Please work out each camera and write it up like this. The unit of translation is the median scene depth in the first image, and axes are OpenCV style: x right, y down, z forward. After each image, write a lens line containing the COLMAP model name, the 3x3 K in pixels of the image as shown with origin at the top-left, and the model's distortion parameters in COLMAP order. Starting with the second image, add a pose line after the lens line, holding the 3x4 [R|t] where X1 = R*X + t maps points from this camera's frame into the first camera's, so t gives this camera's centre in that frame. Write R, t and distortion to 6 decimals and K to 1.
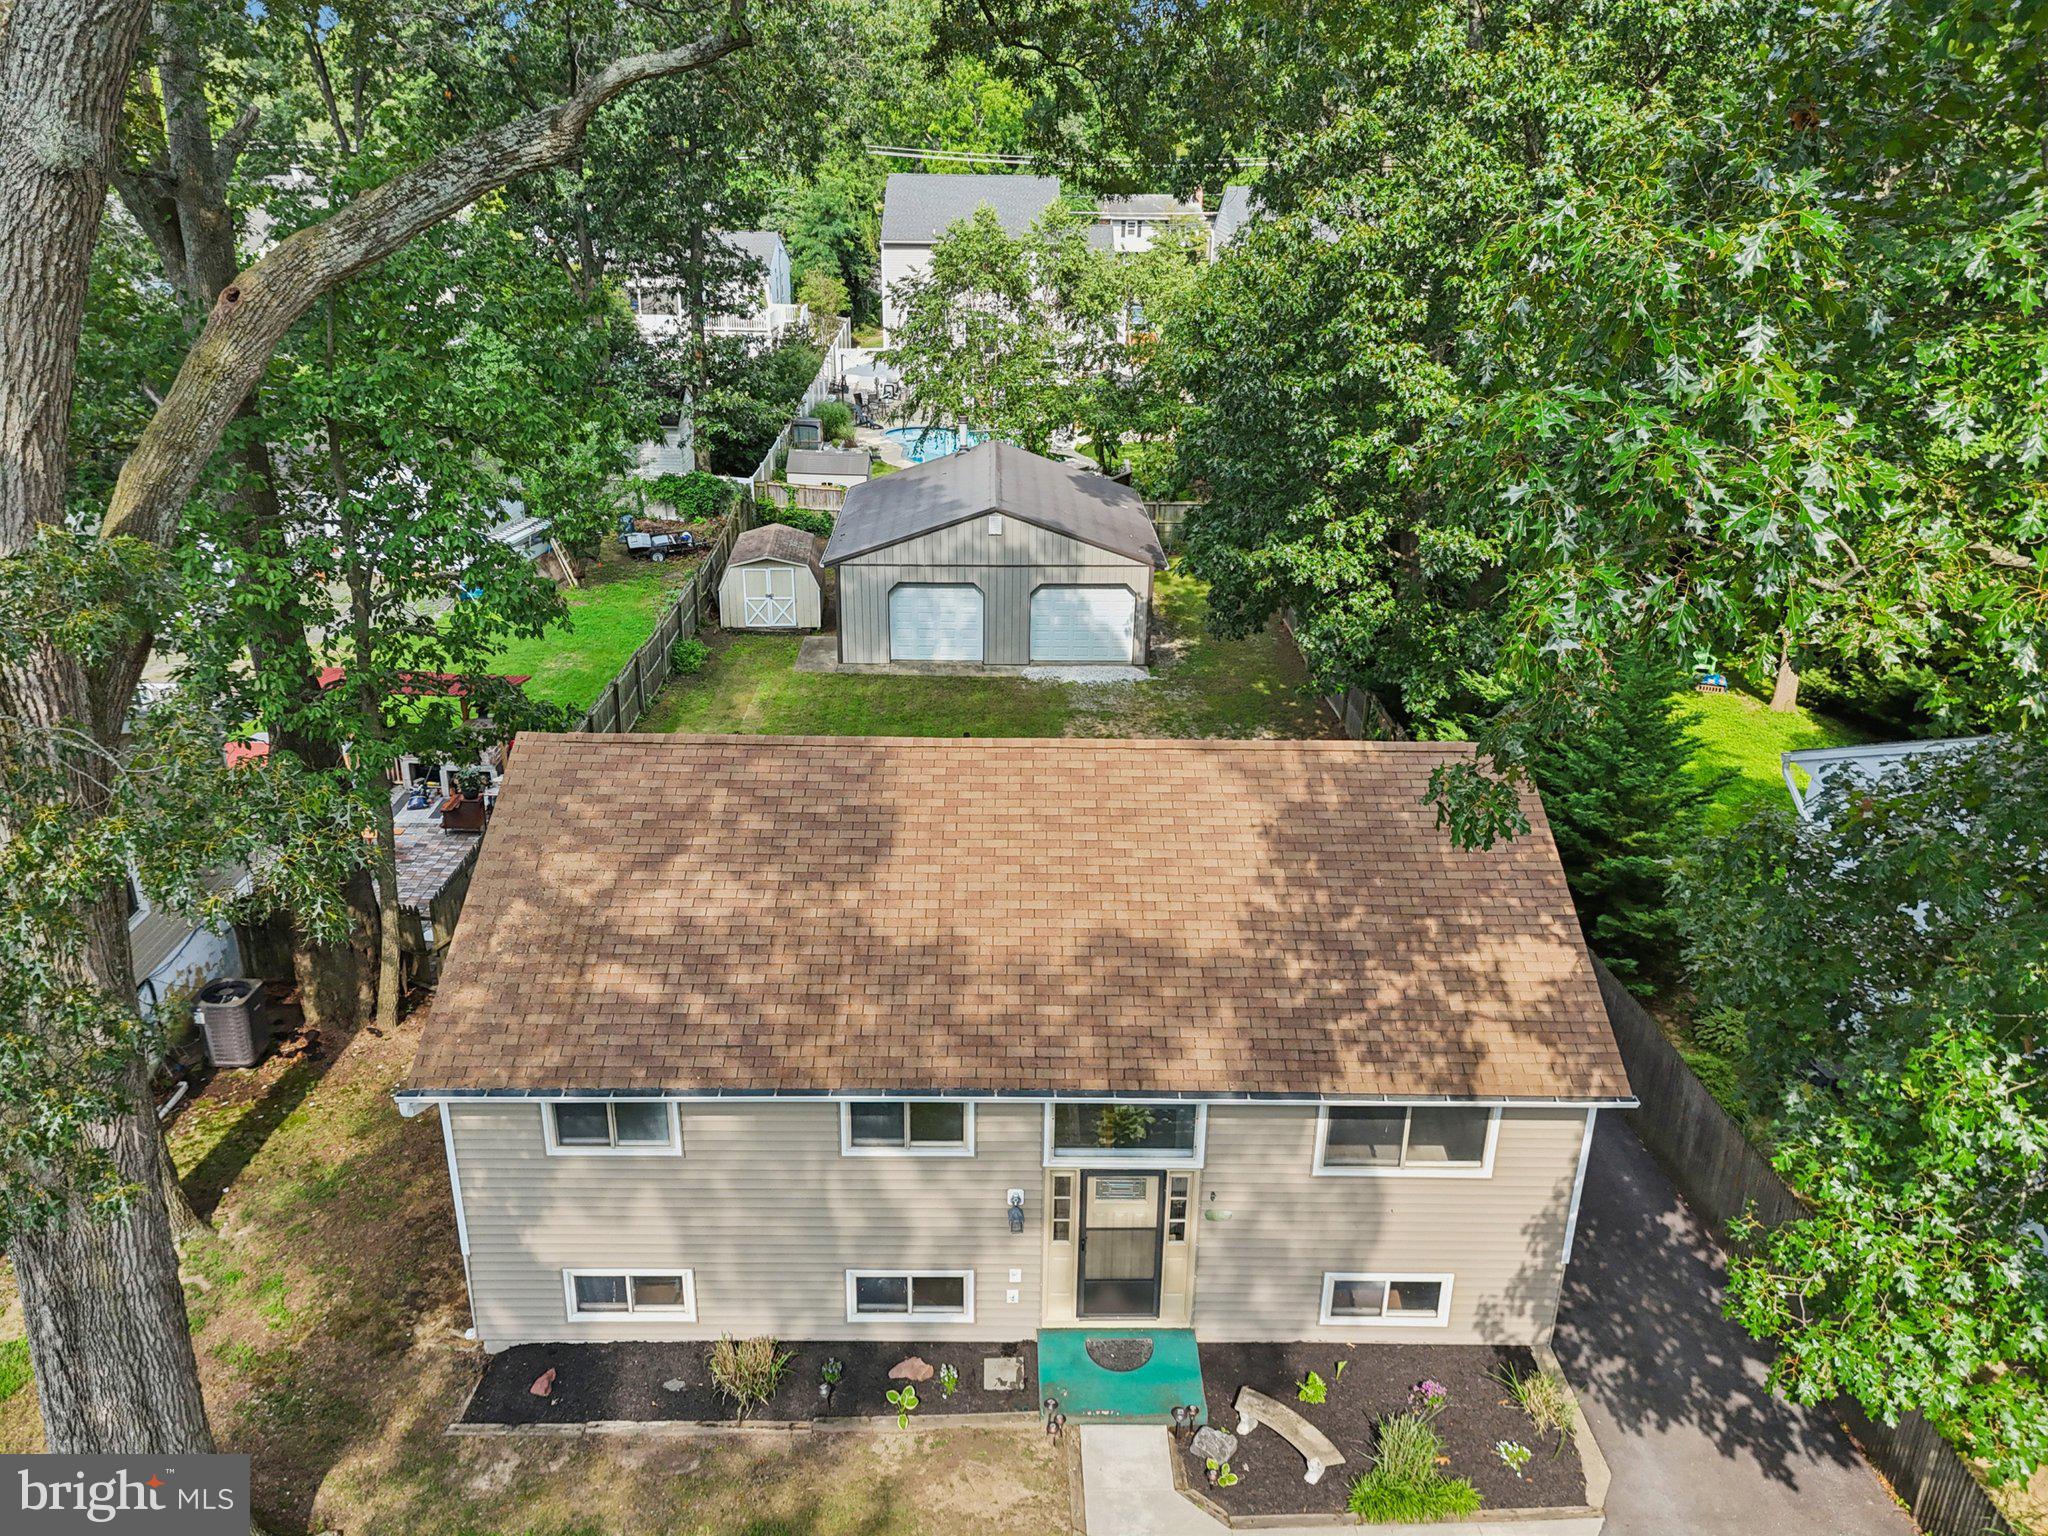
lens RADIAL K [[1723.1, 0, 1017.8], [0, 1723.1, 773.5], [0, 0, 1]] dist [0.039832, -0.012437]
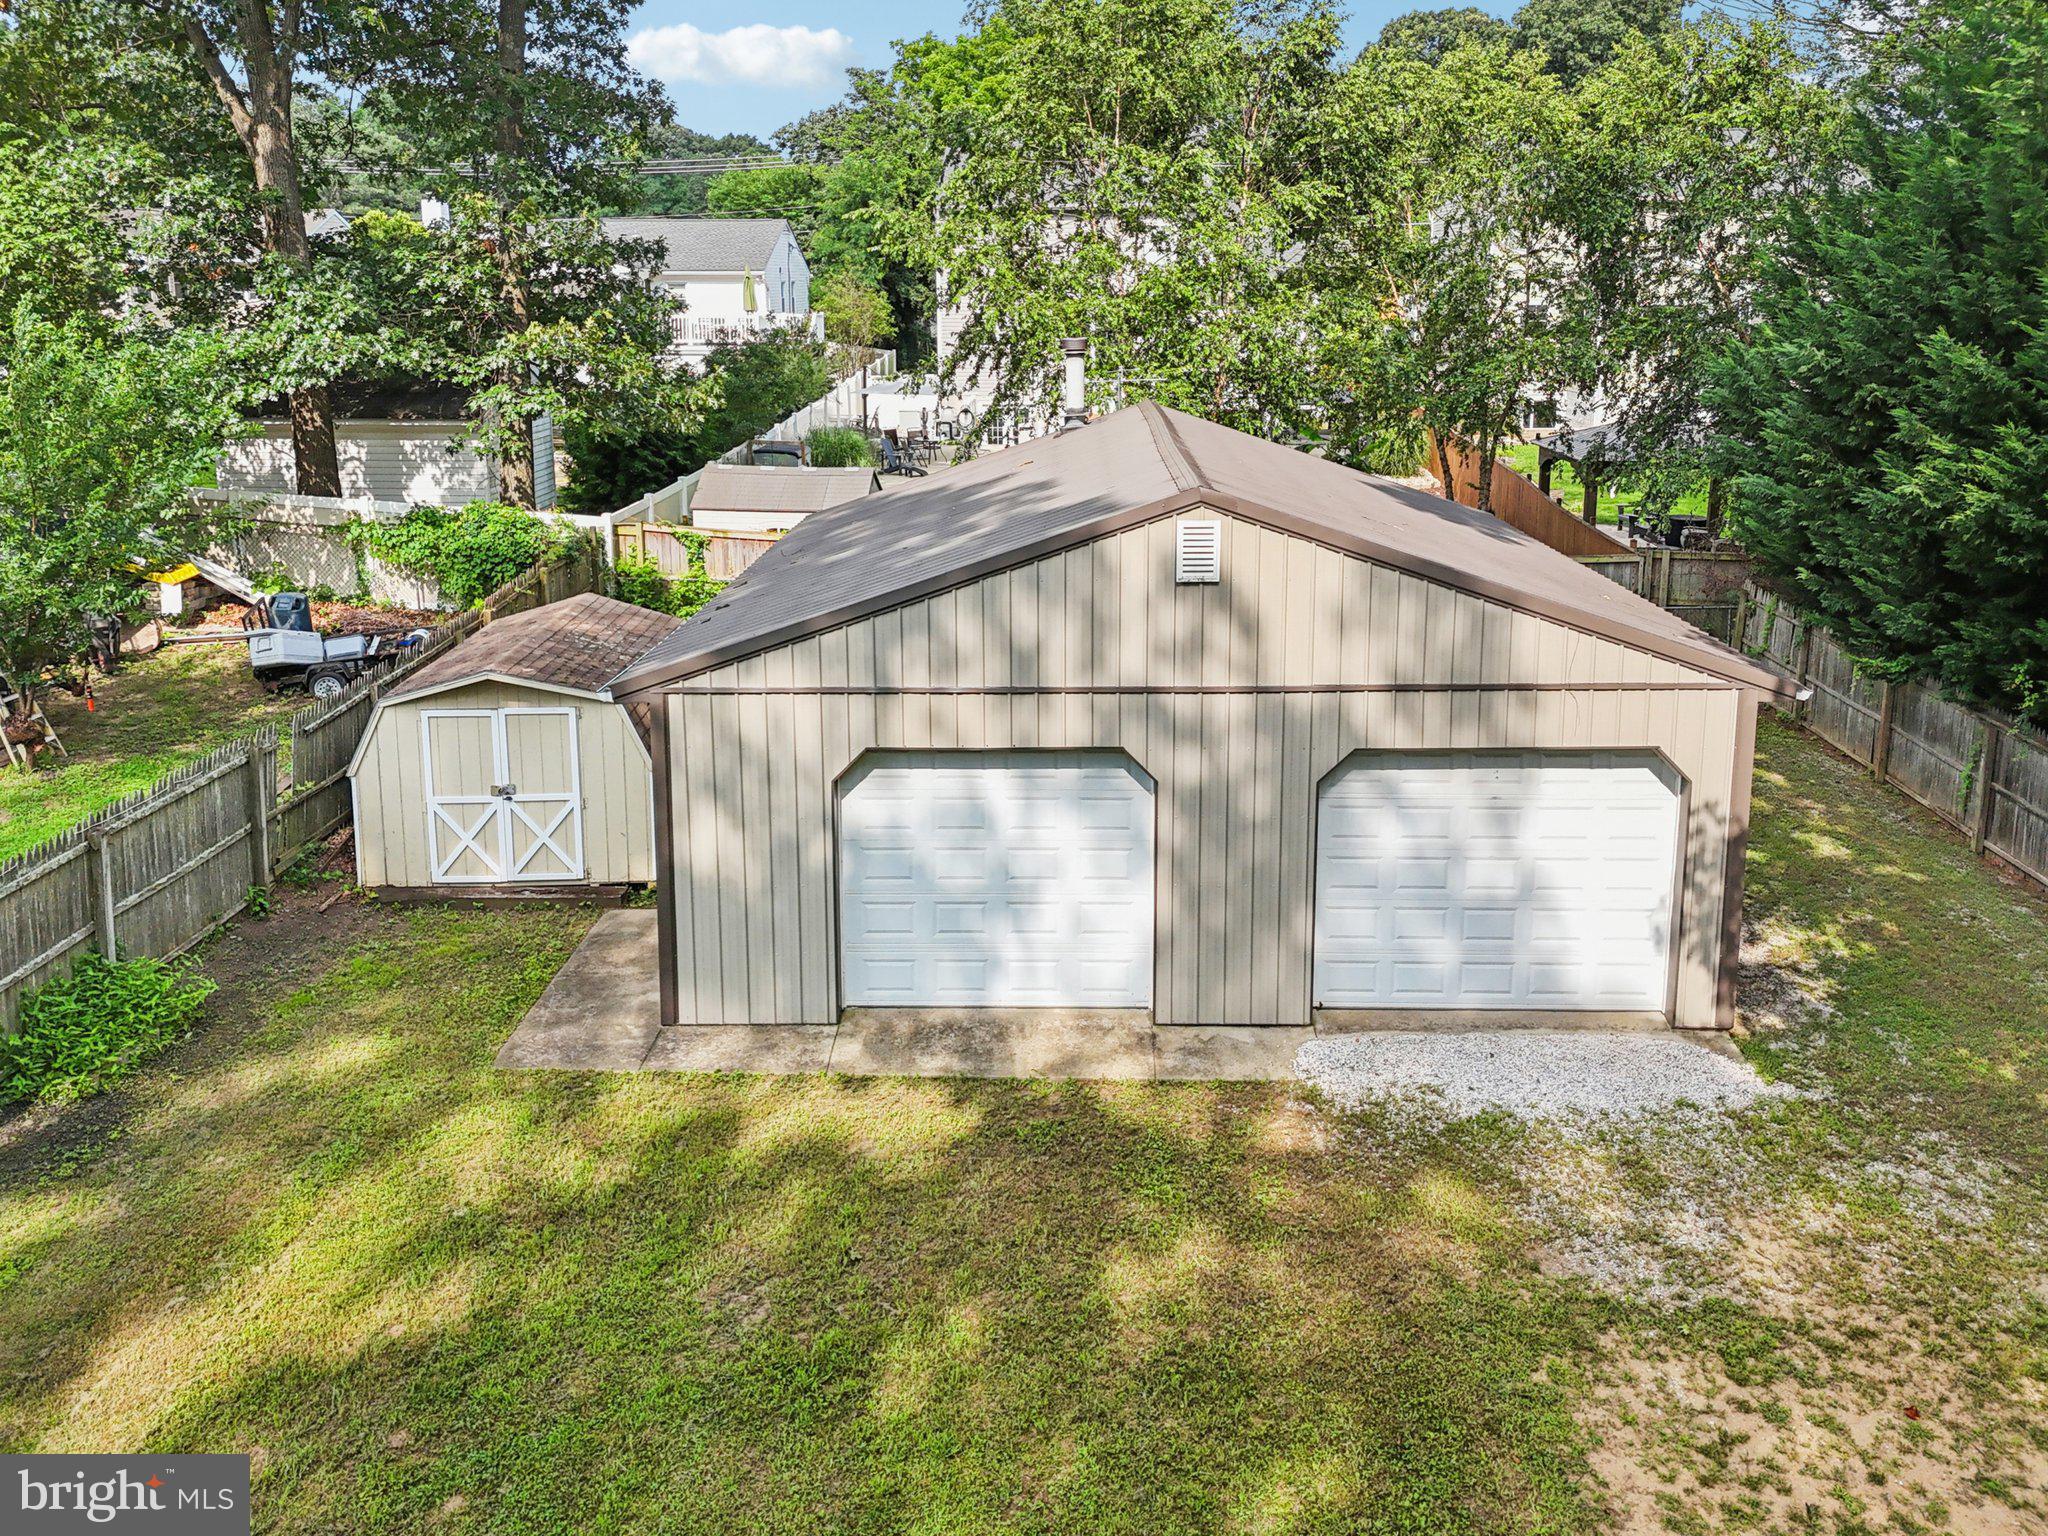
lens RADIAL K [[1723.1, 0, 1026.2], [0, 1723.1, 766.5], [0, 0, 1]] dist [0.039832, -0.012437]
pose [[0.998846, -0.005757, -0.047678, -0.027160], [0.001355, 0.995771, -0.091858, -0.076659], [0.048005, 0.091687, 0.994630, 0.671982]]
